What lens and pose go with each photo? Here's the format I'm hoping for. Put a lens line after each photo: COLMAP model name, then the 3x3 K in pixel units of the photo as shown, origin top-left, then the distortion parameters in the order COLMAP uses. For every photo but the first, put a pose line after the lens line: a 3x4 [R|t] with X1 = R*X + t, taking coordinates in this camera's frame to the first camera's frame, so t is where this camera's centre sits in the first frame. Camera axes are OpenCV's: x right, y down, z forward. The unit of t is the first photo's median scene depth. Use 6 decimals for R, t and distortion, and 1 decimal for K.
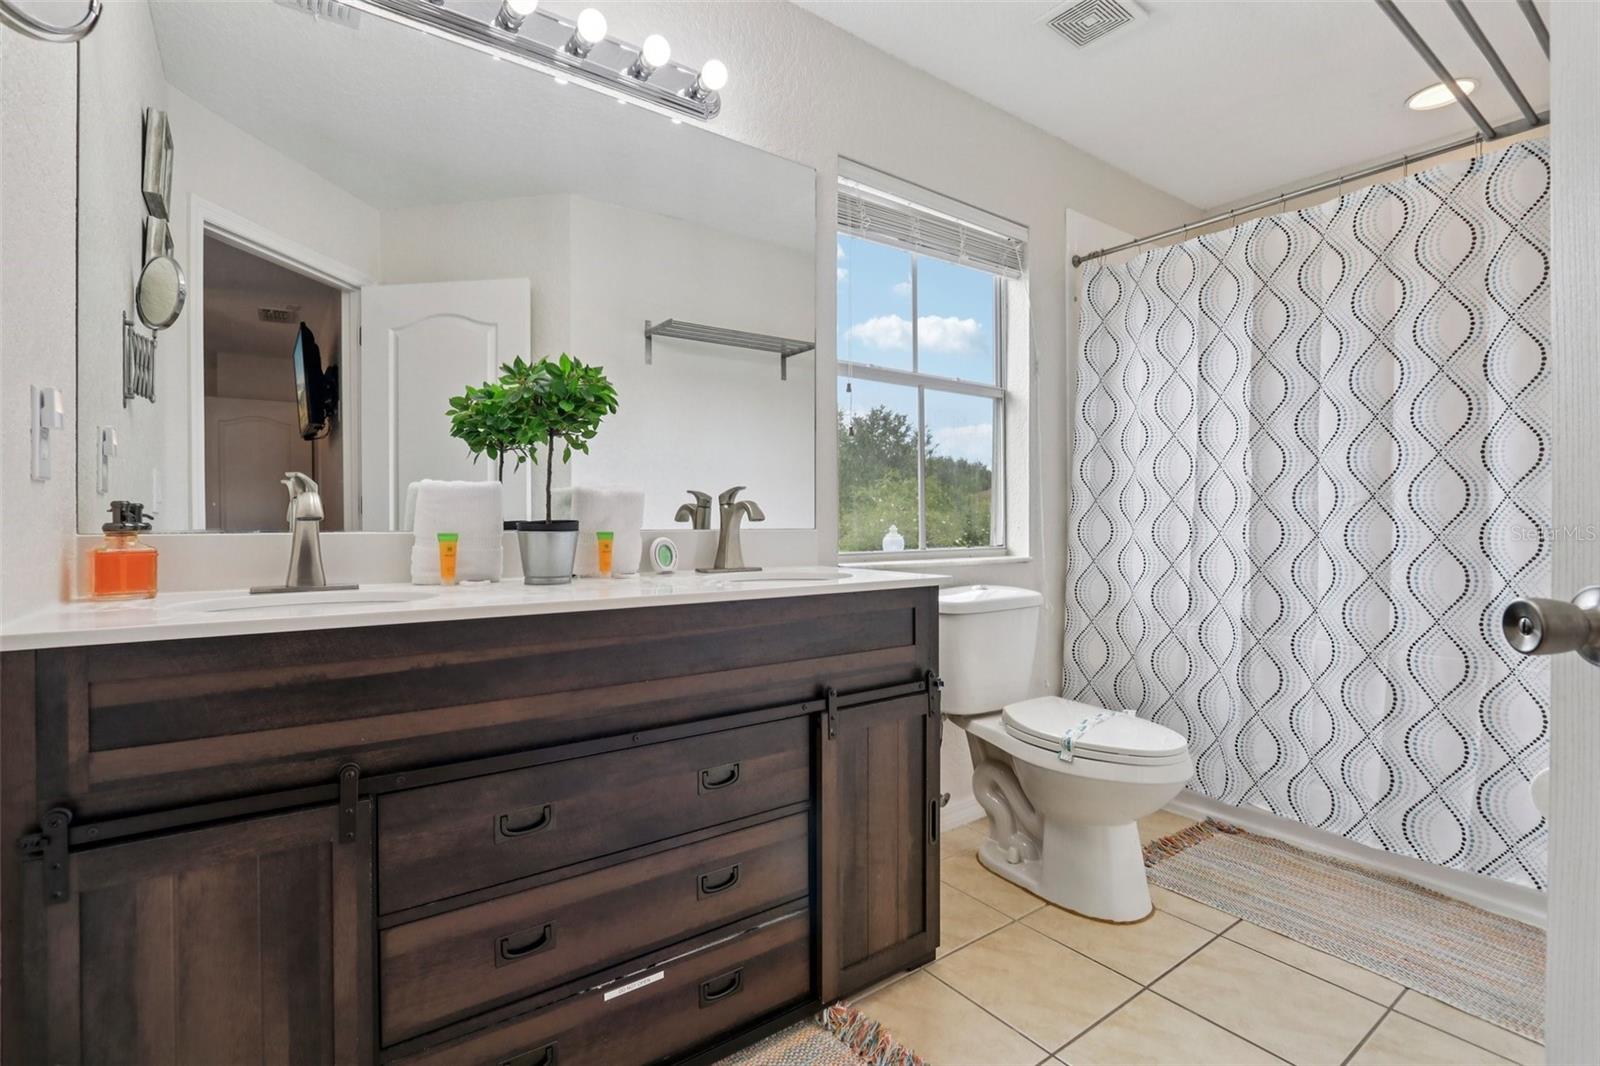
lens RADIAL K [[744.8, 0, 798.4], [0, 744.8, 526.4], [0, 0, 1]] dist [-0.018297, 0.000439]
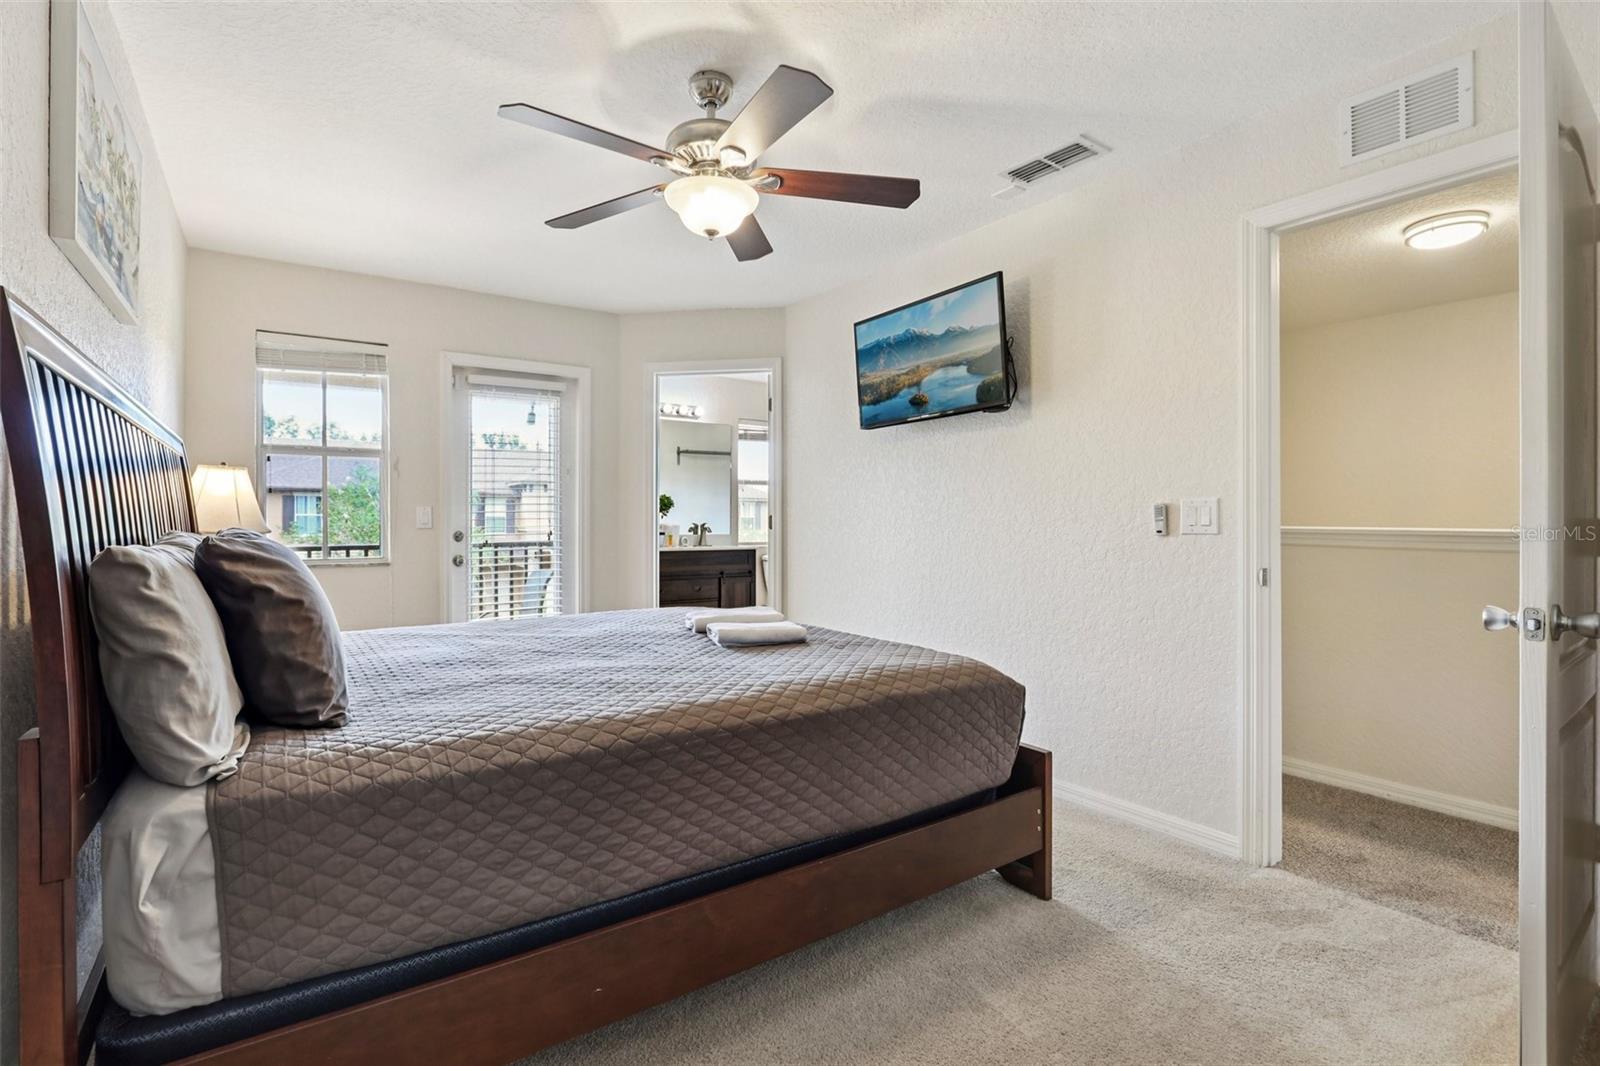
lens RADIAL K [[744.8, 0, 801.3], [0, 744.8, 531.4], [0, 0, 1]] dist [-0.018297, 0.000439]
pose [[0.999655, 0.001890, -0.026202, 0.492284], [-0.001974, 0.999993, -0.003166, -0.000889], [0.026196, 0.003216, 0.999652, -2.678073]]
